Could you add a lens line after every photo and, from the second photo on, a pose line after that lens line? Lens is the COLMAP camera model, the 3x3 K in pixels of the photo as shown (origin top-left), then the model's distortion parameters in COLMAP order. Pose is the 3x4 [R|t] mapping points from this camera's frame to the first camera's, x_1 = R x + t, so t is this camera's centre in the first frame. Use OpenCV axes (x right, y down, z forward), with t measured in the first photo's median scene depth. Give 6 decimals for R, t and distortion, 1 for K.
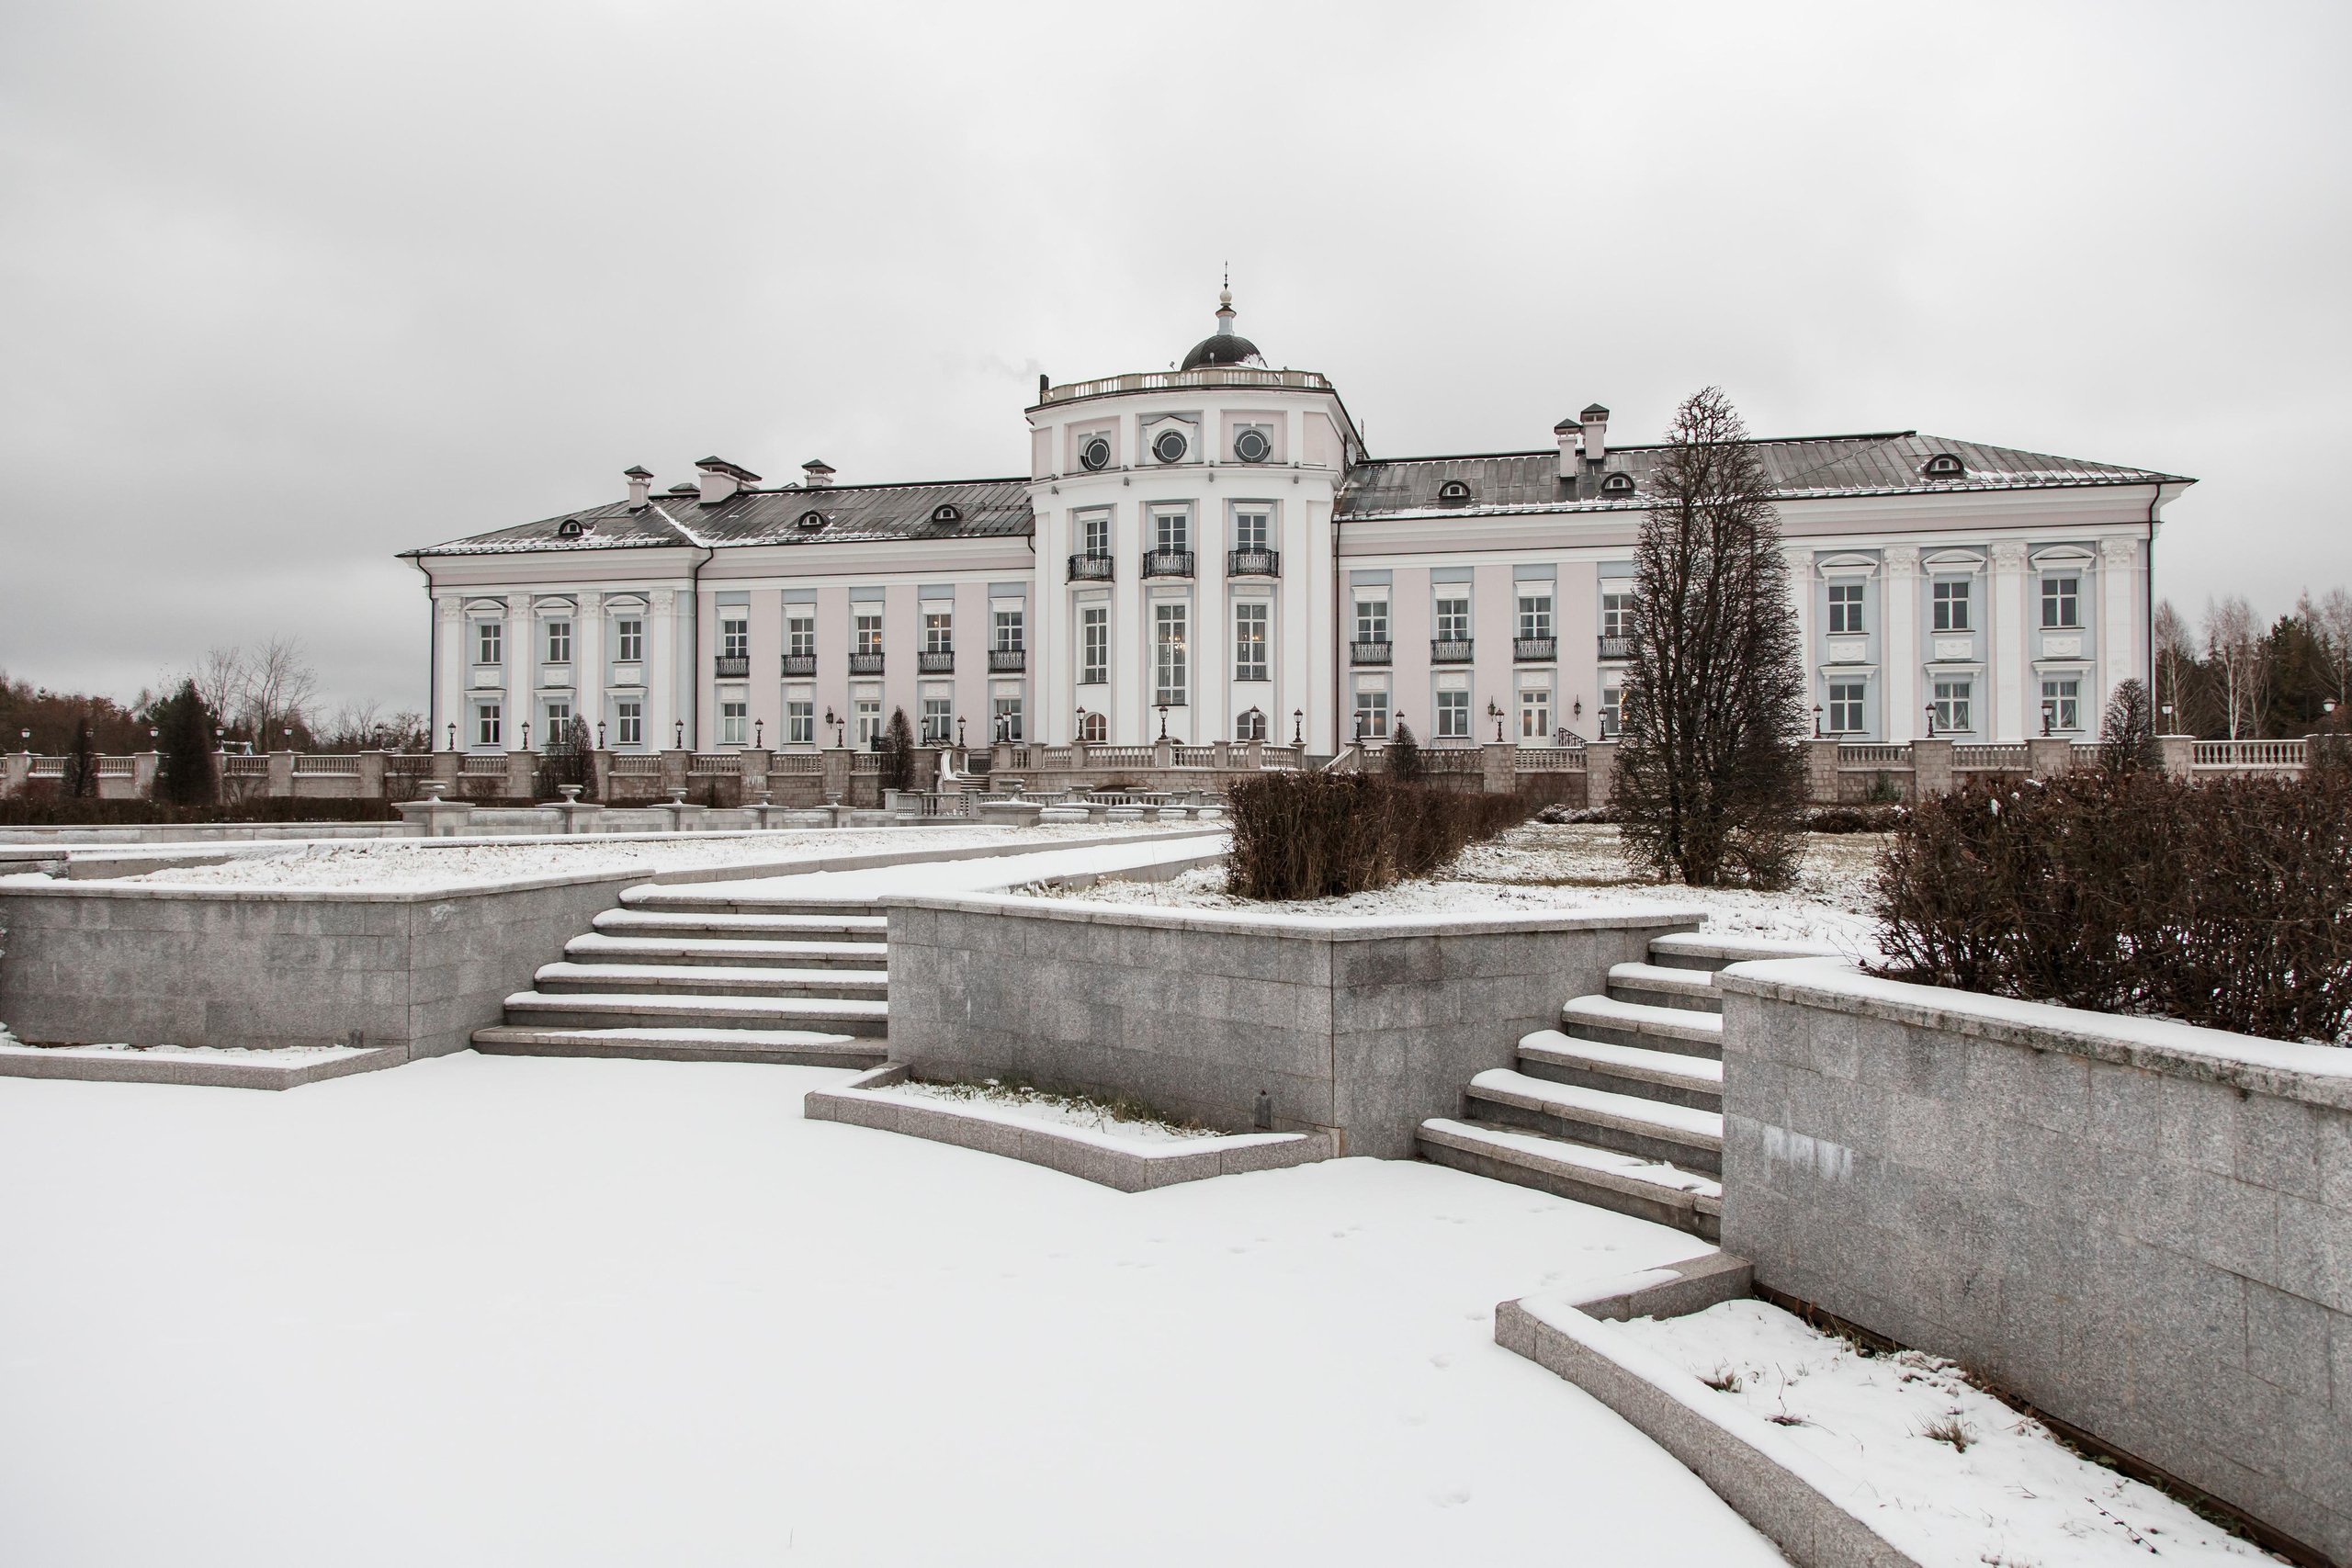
lens RADIAL K [[1523.3, 0, 1183.1], [0, 1523.3, 789.6], [0, 0, 1]] dist [0.002597, -0.025114]
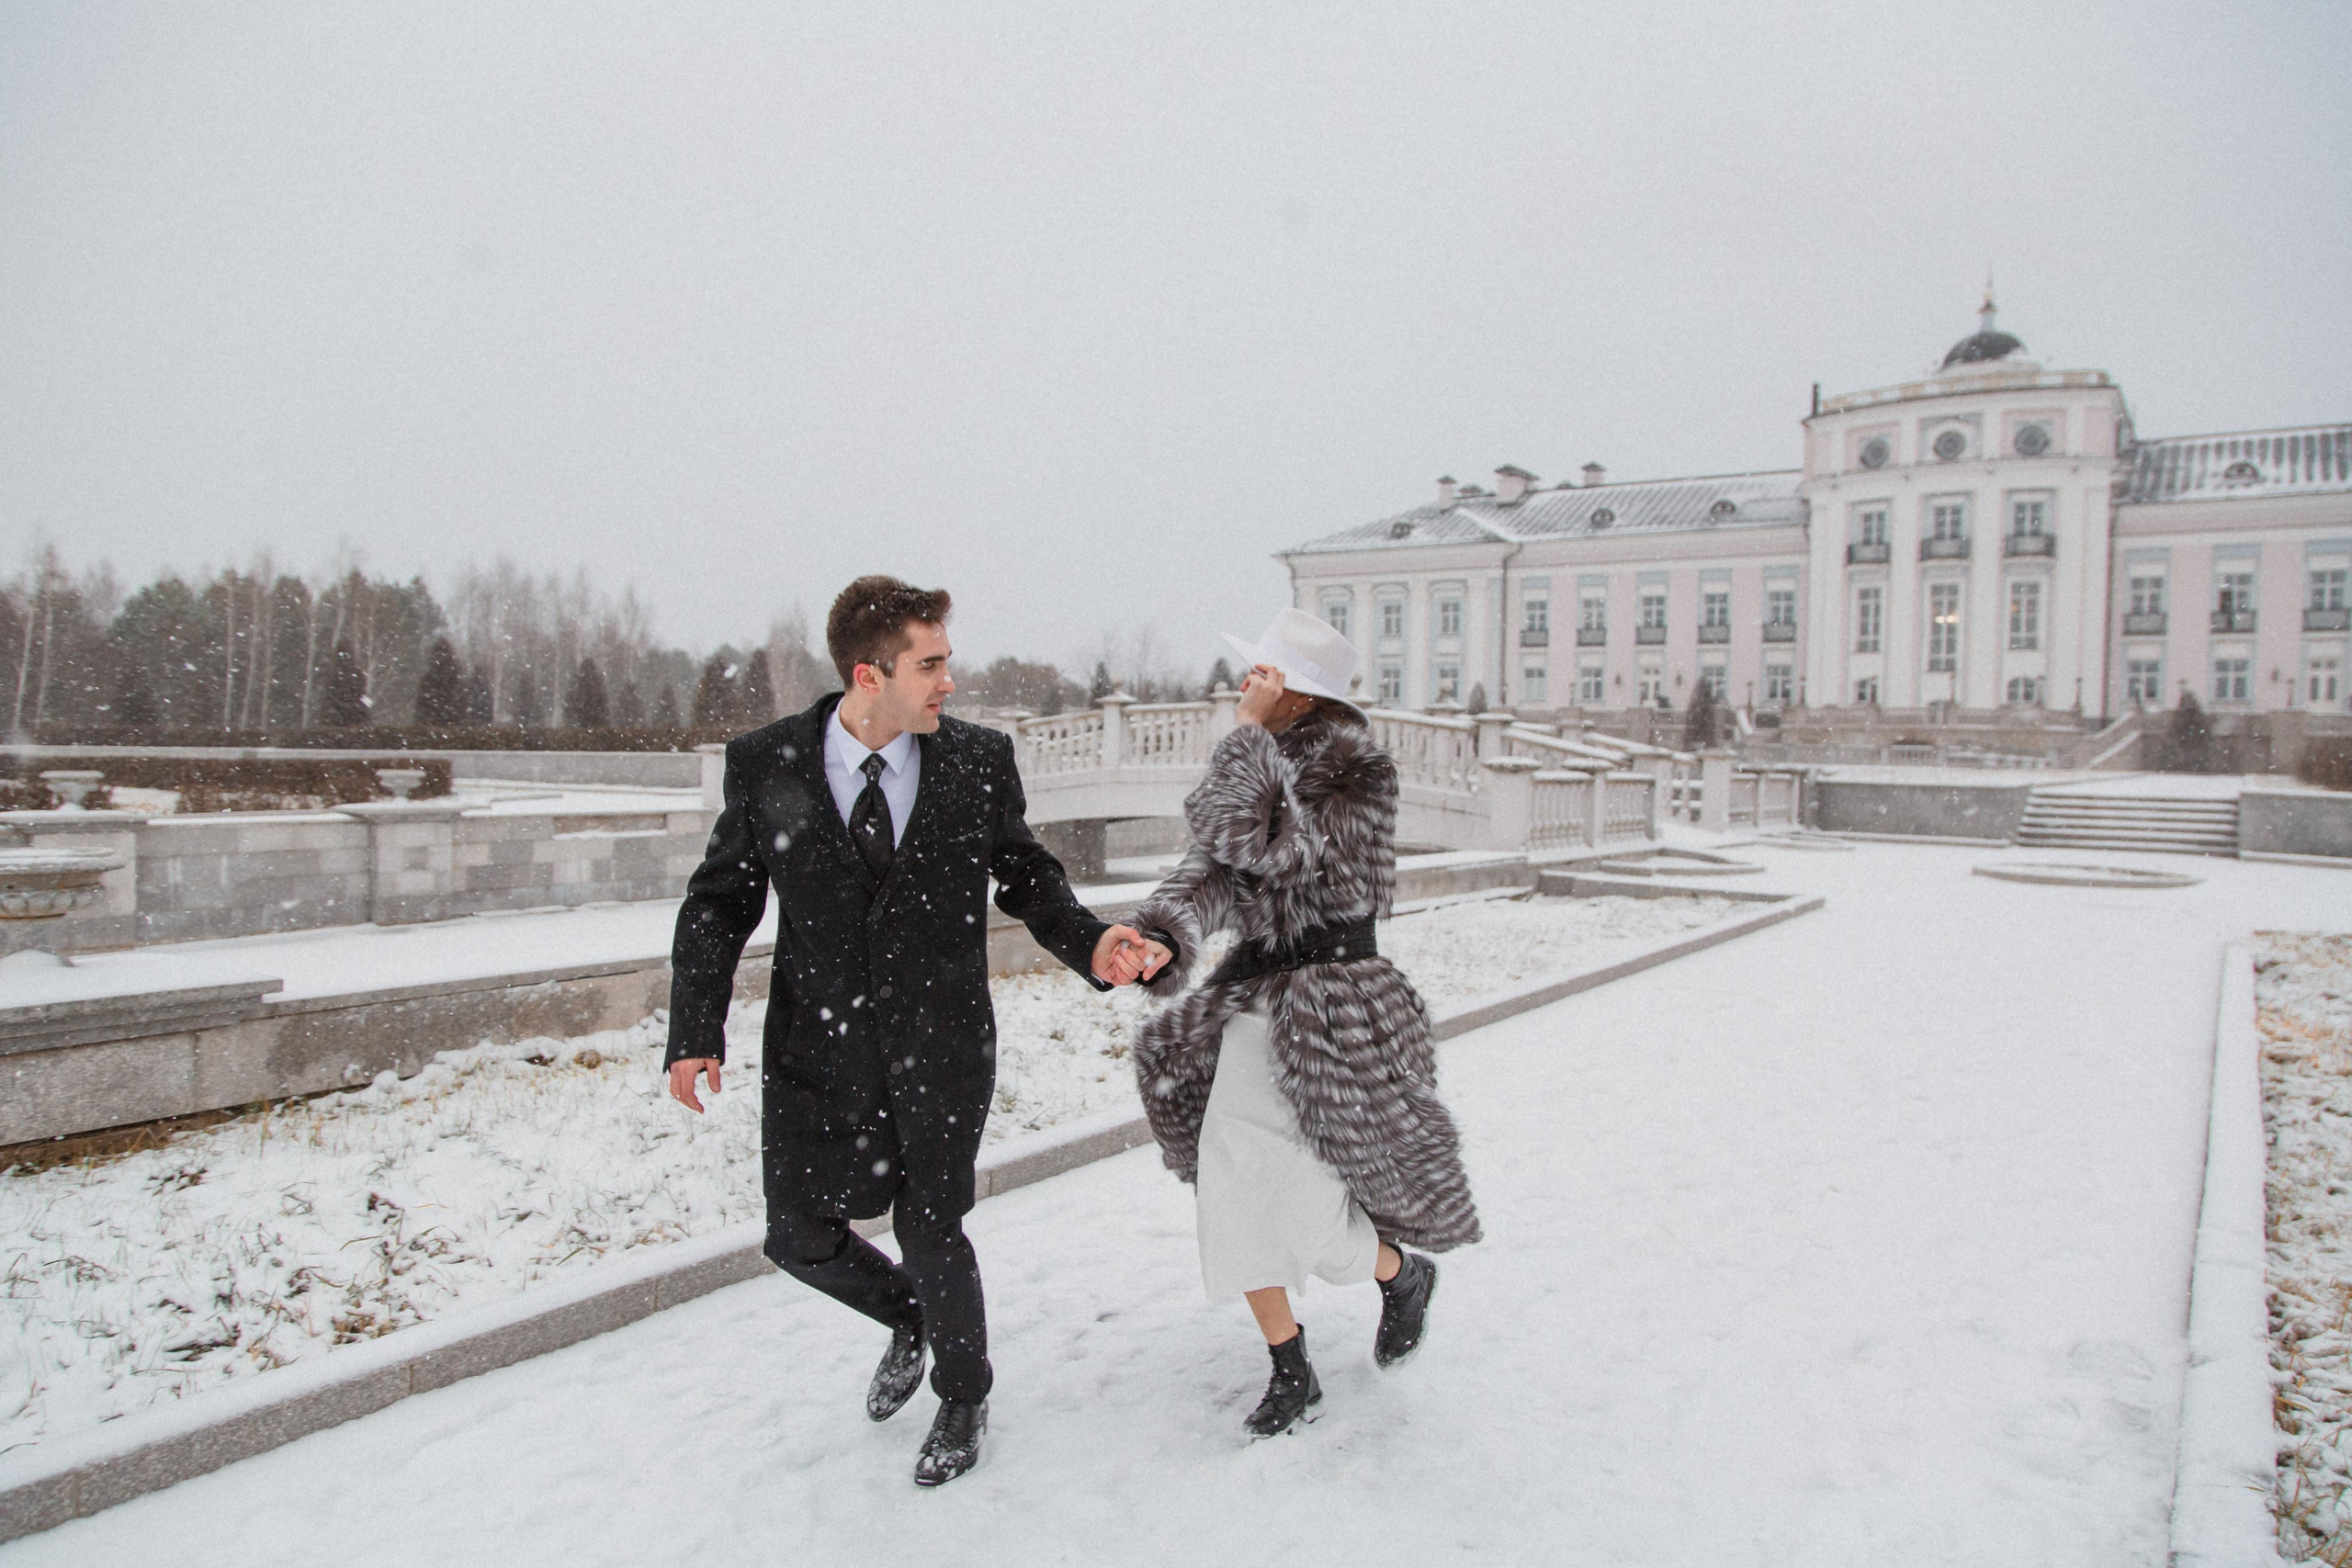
lens RADIAL K [[1502.4, 0, 1184.7], [0, 1502.4, 791.7], [0, 0, 1]] dist [-0.002332, 0.000665]
pose [[0.929187, 0.029986, -0.368391, -0.117345], [-0.016425, 0.999069, 0.039893, -0.000474], [0.369244, -0.031017, 0.928815, -0.265307]]
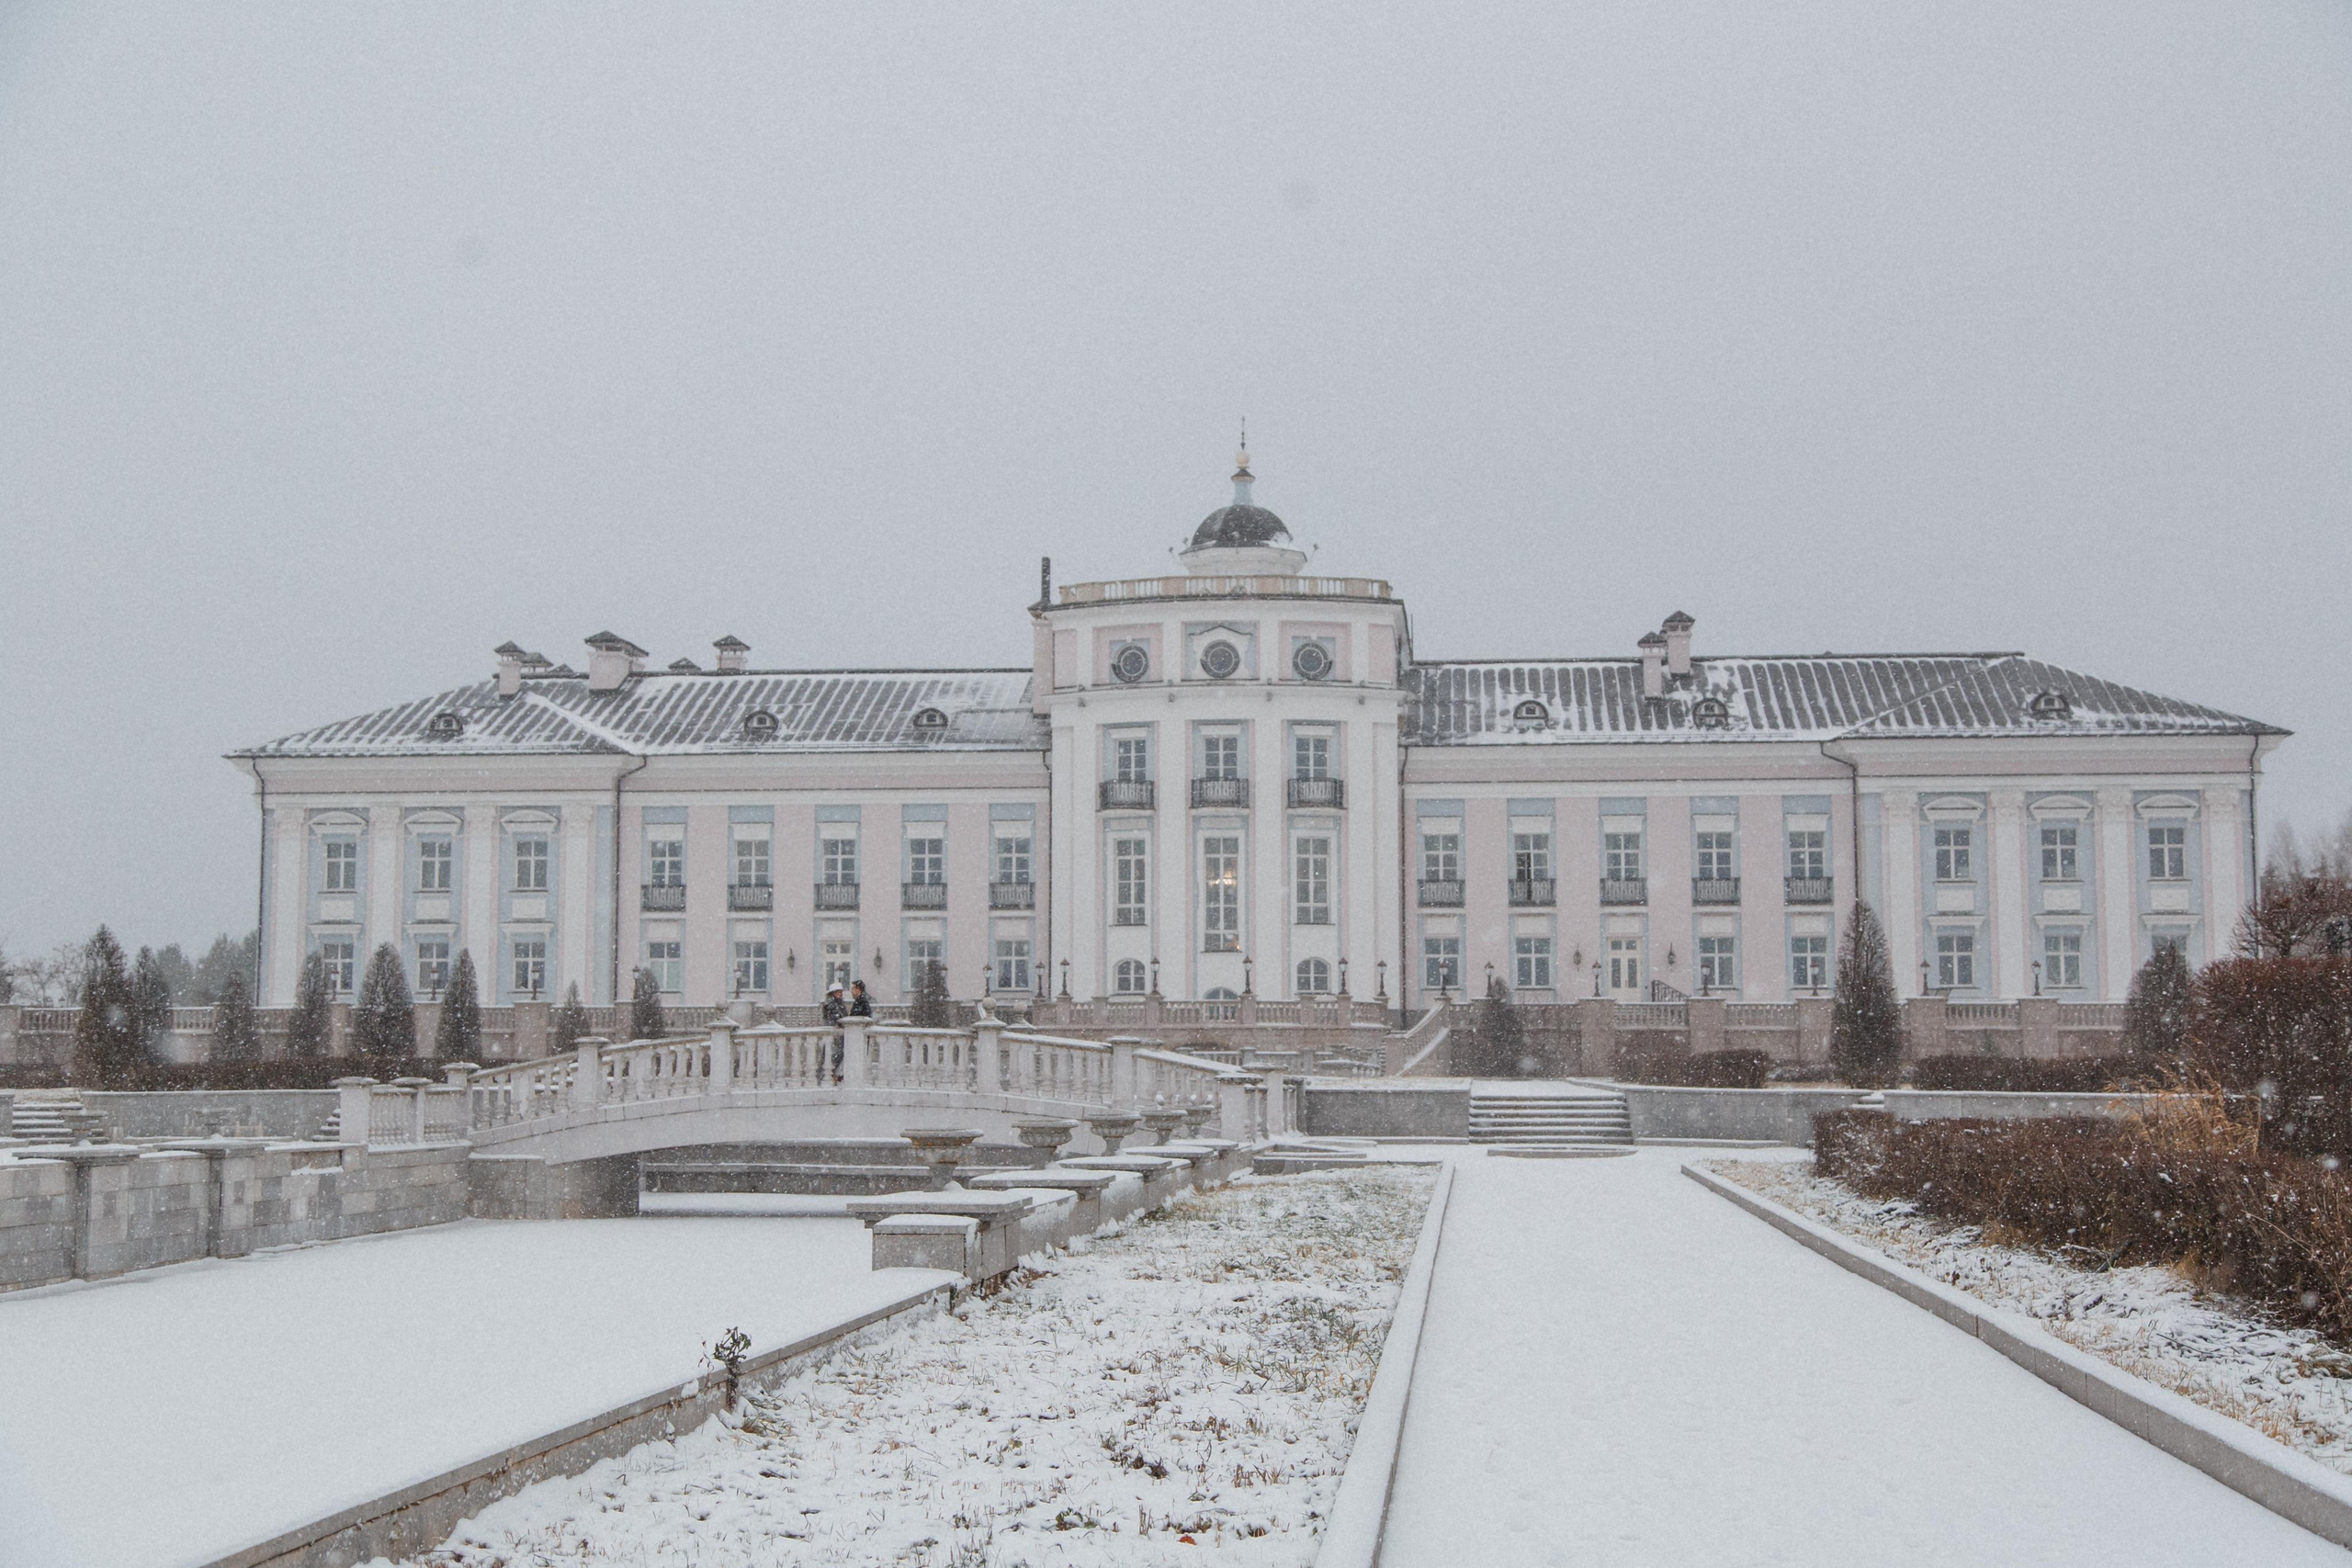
lens RADIAL K [[2827.2, 0, 1184.9], [0, 2827.2, 785.5], [0, 0, 1]] dist [0.028898, -0.054345]
pose [[0.991268, 0.011613, 0.131347, -0.240667], [0.000295, 0.995917, -0.090276, -0.003556], [-0.131859, 0.089526, 0.987217, -0.607811]]
